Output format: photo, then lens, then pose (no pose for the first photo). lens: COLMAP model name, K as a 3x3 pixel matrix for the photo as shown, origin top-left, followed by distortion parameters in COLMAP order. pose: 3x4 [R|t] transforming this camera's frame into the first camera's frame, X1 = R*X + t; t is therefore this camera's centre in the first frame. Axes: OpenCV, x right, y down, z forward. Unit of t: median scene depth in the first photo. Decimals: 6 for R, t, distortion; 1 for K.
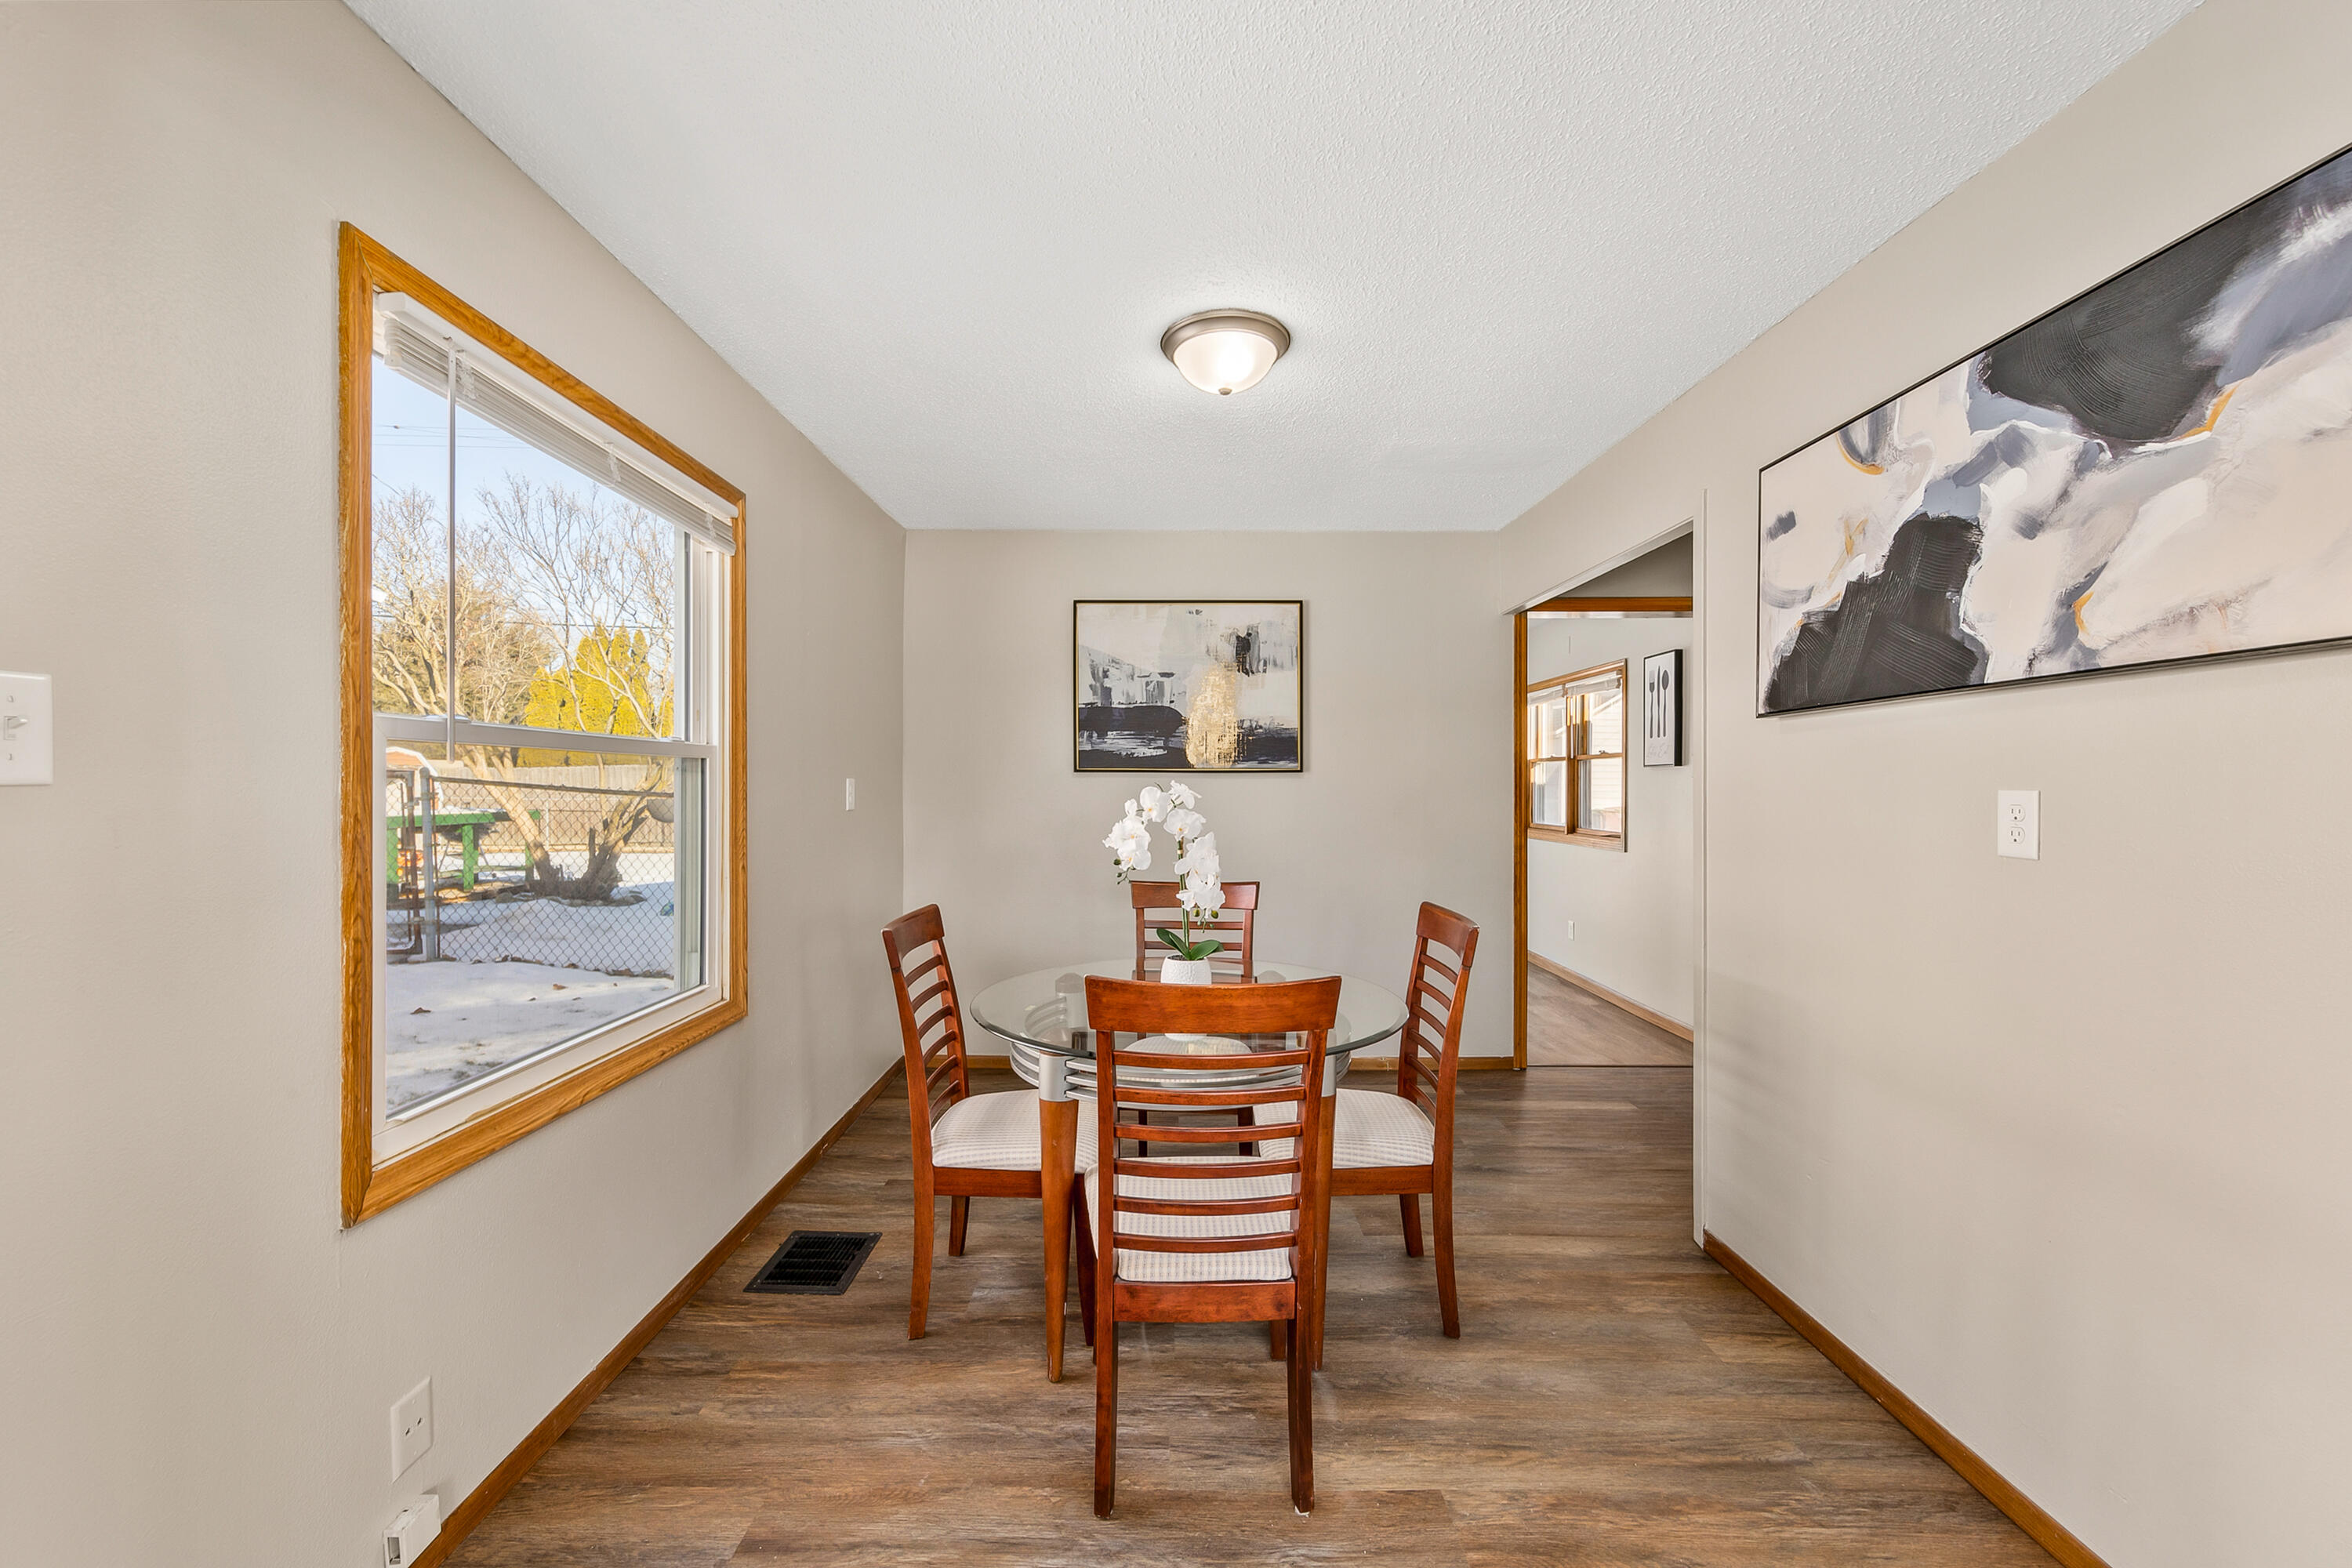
lens RADIAL K [[943.9, 0, 1111.8], [0, 943.9, 788.3], [0, 0, 1]] dist [0.003674, -0.000618]
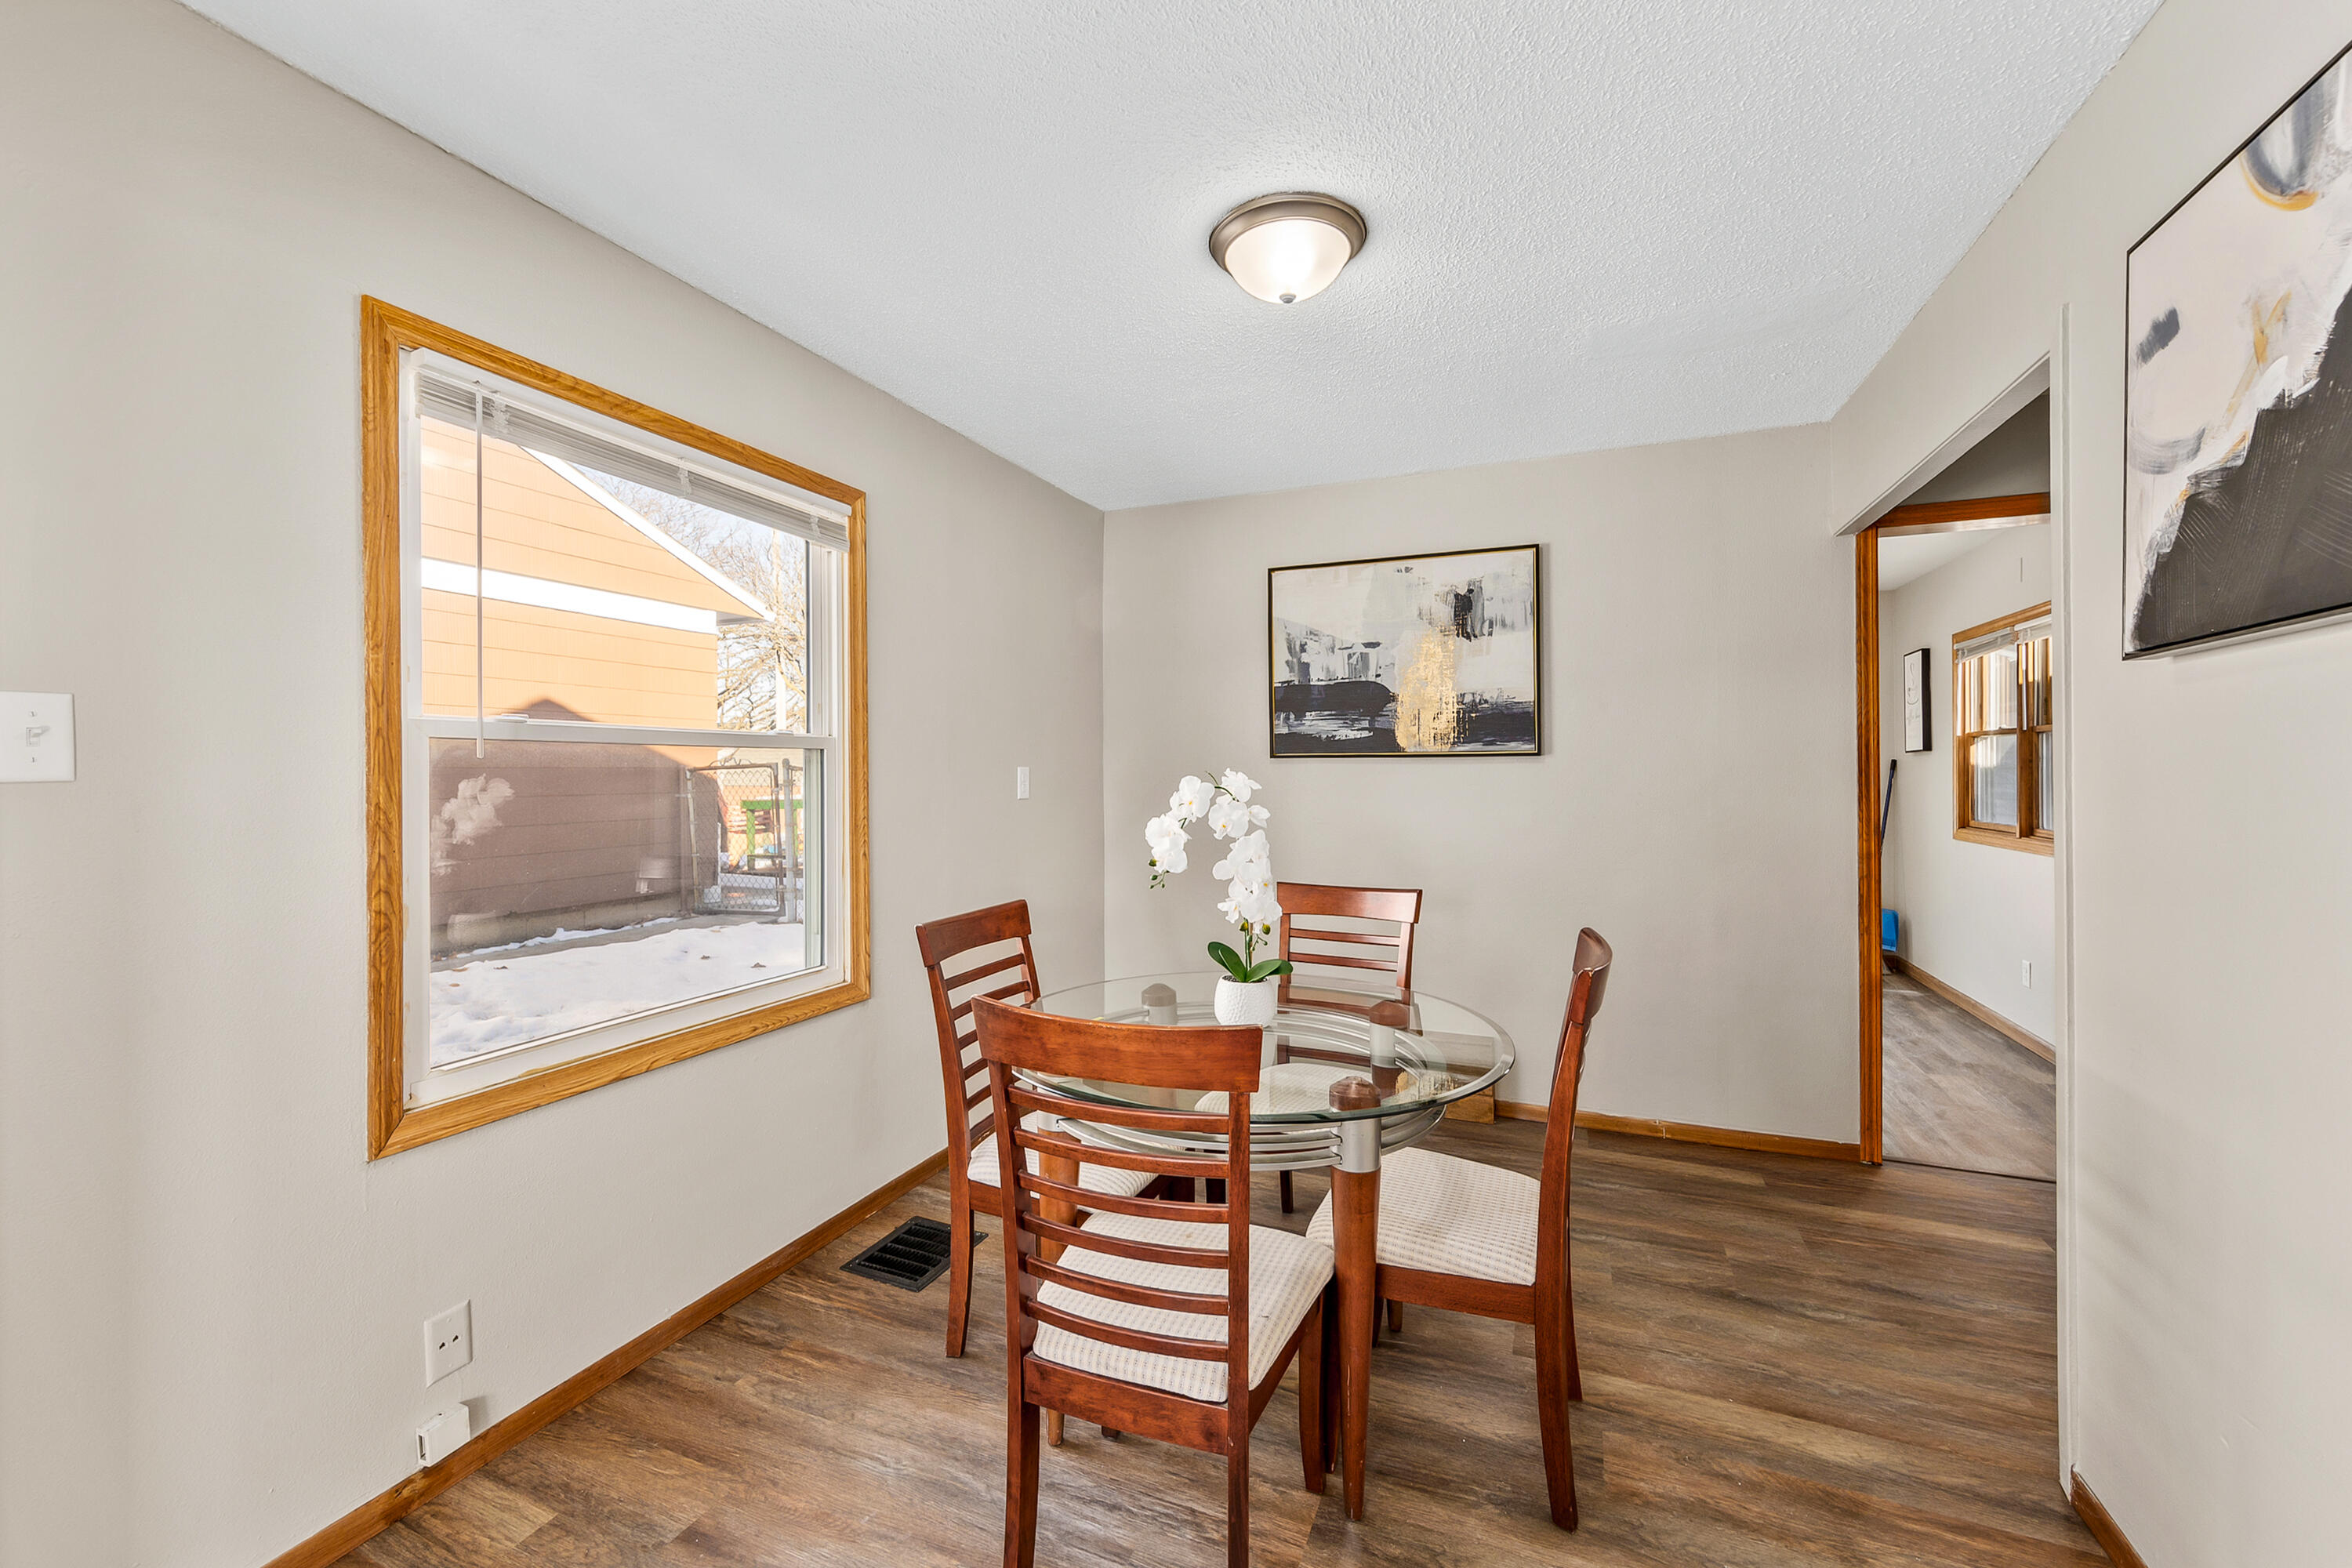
lens RADIAL K [[943.9, 0, 1173.7], [0, 943.9, 771.5], [0, 0, 1]] dist [0.003674, -0.000618]
pose [[0.921380, -0.004603, -0.388636, 0.361346], [0.004105, 0.999989, -0.002112, -0.003932], [0.388641, 0.000351, 0.921389, 0.204416]]
